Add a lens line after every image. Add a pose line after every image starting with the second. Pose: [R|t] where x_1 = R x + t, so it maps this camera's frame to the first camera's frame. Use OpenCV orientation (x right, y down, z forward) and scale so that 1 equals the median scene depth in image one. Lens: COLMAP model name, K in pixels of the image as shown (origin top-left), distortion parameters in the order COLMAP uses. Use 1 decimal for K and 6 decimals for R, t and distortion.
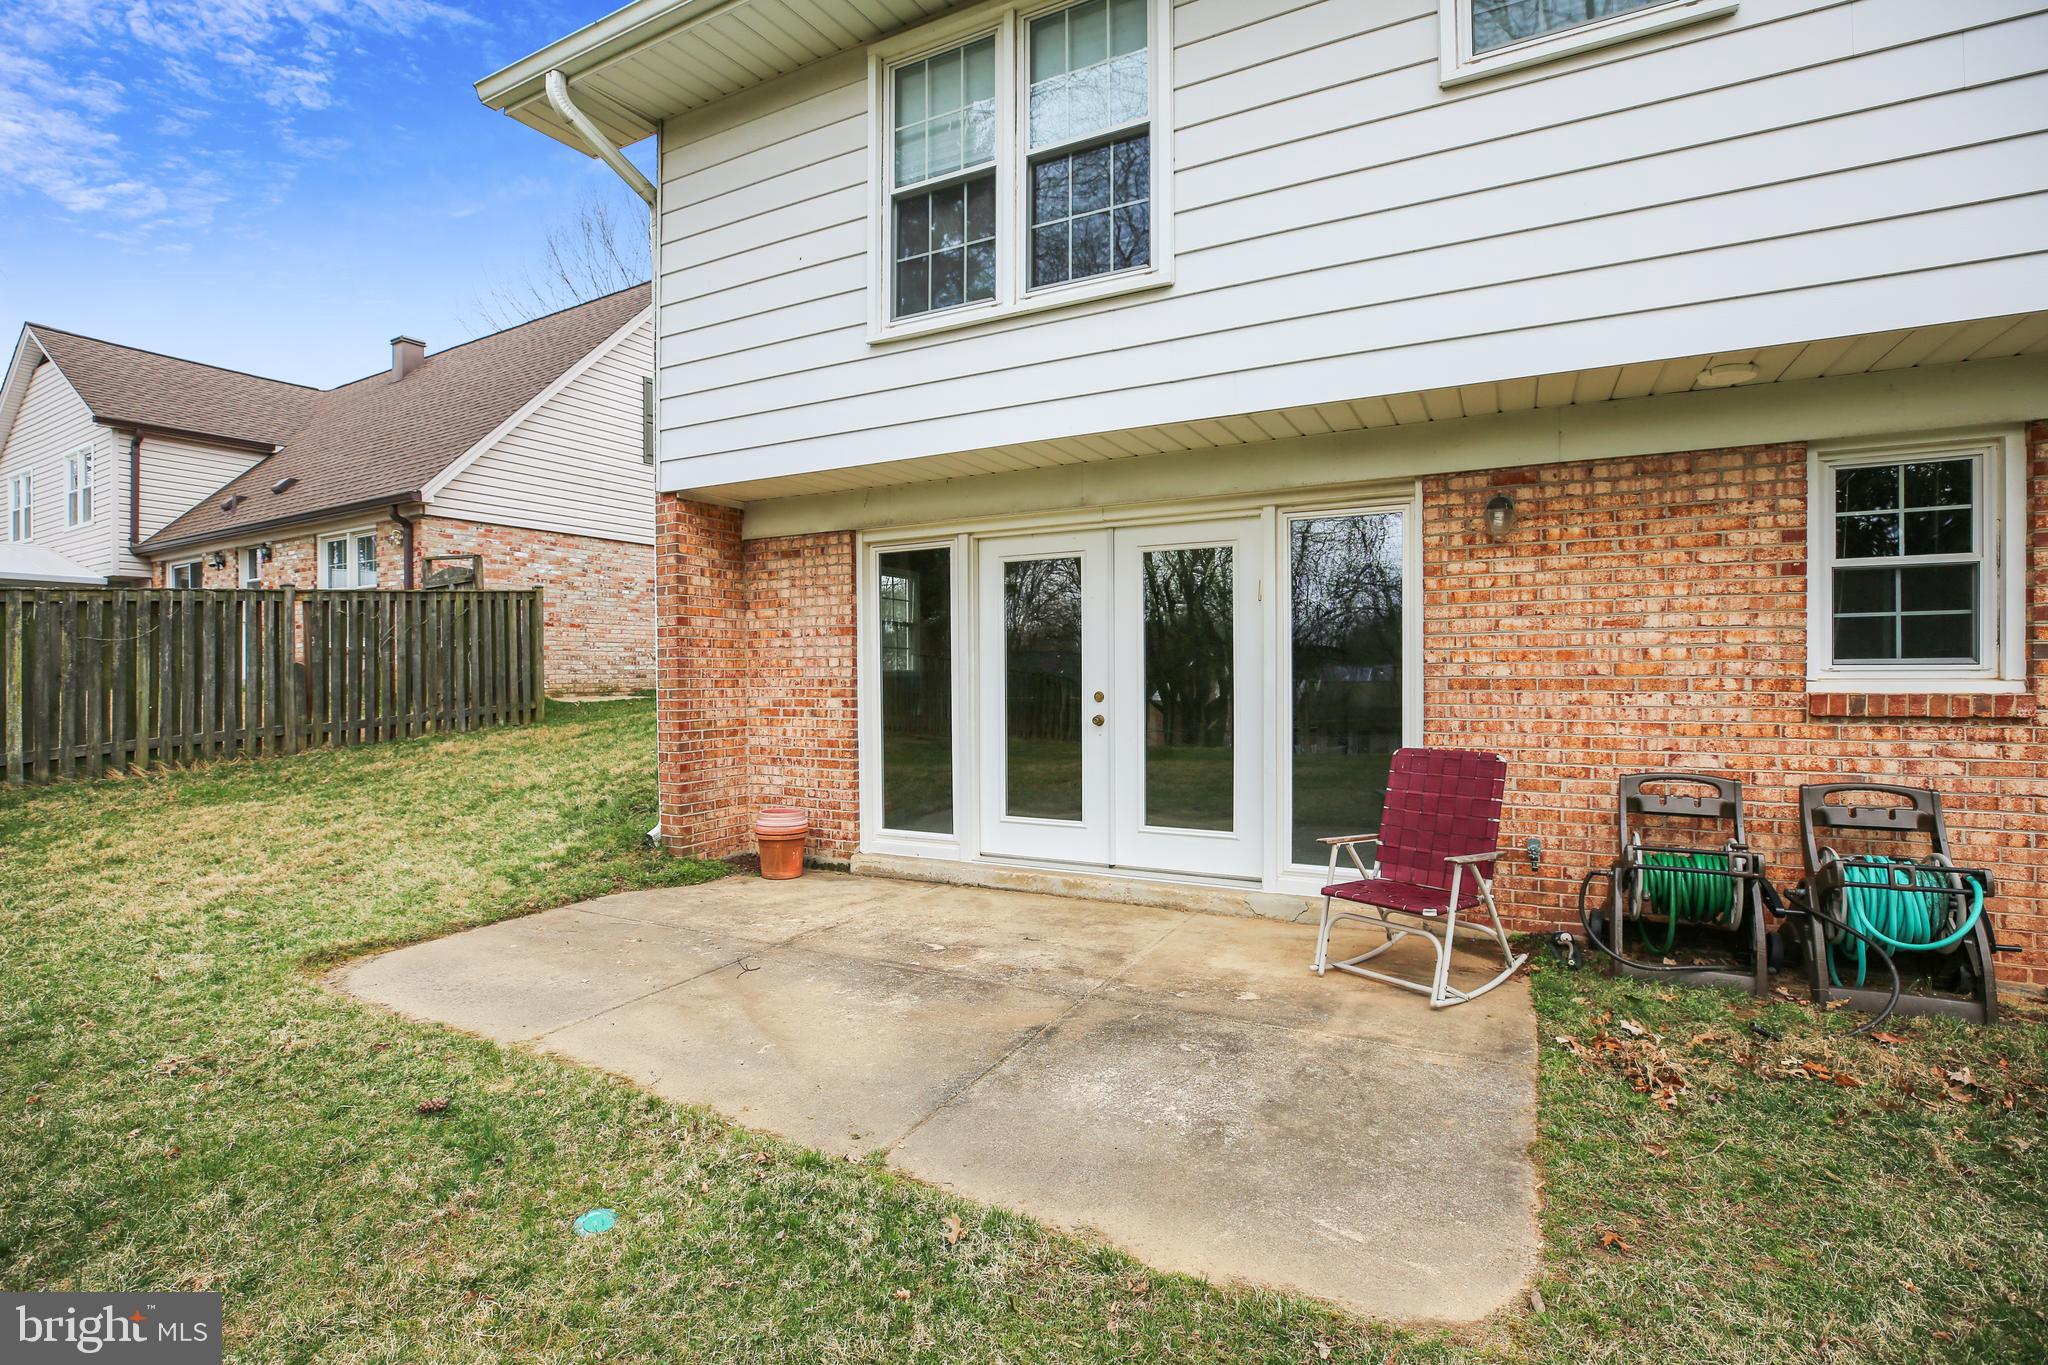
lens RADIAL K [[945.1, 0, 1012.5], [0, 945.1, 661.8], [0, 0, 1]] dist [-0.024476, 0.000458]
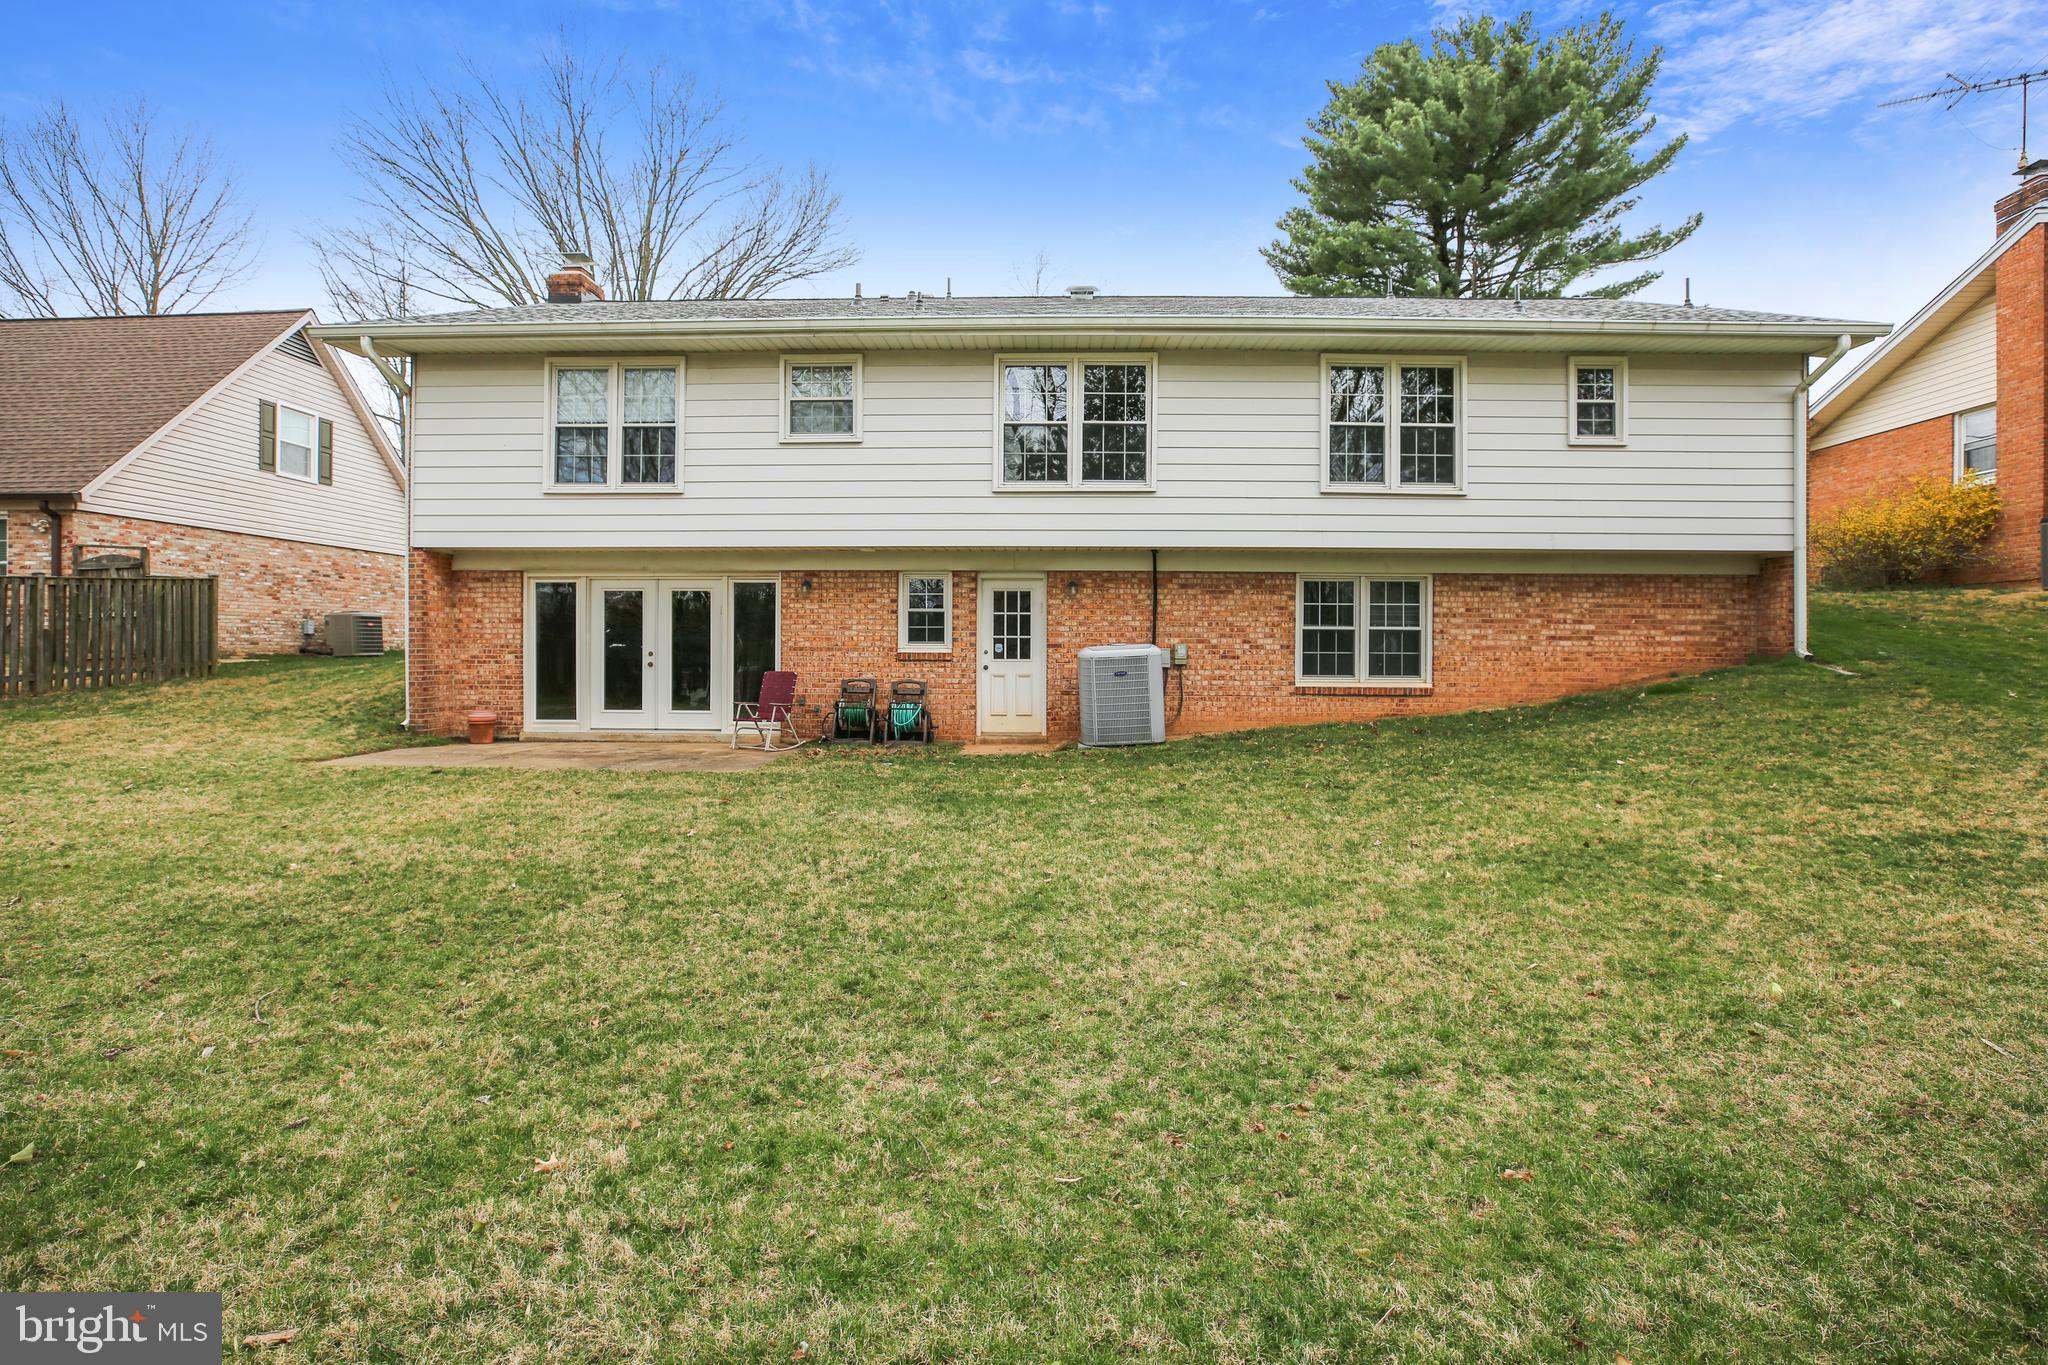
lens RADIAL K [[945.1, 0, 1012.5], [0, 945.1, 661.8], [0, 0, 1]] dist [-0.024476, 0.000458]
pose [[0.894579, 0.006042, 0.446868, -0.125909], [-0.016634, 0.999666, 0.019785, -0.002234], [-0.446600, -0.025133, 0.894381, -1.249474]]
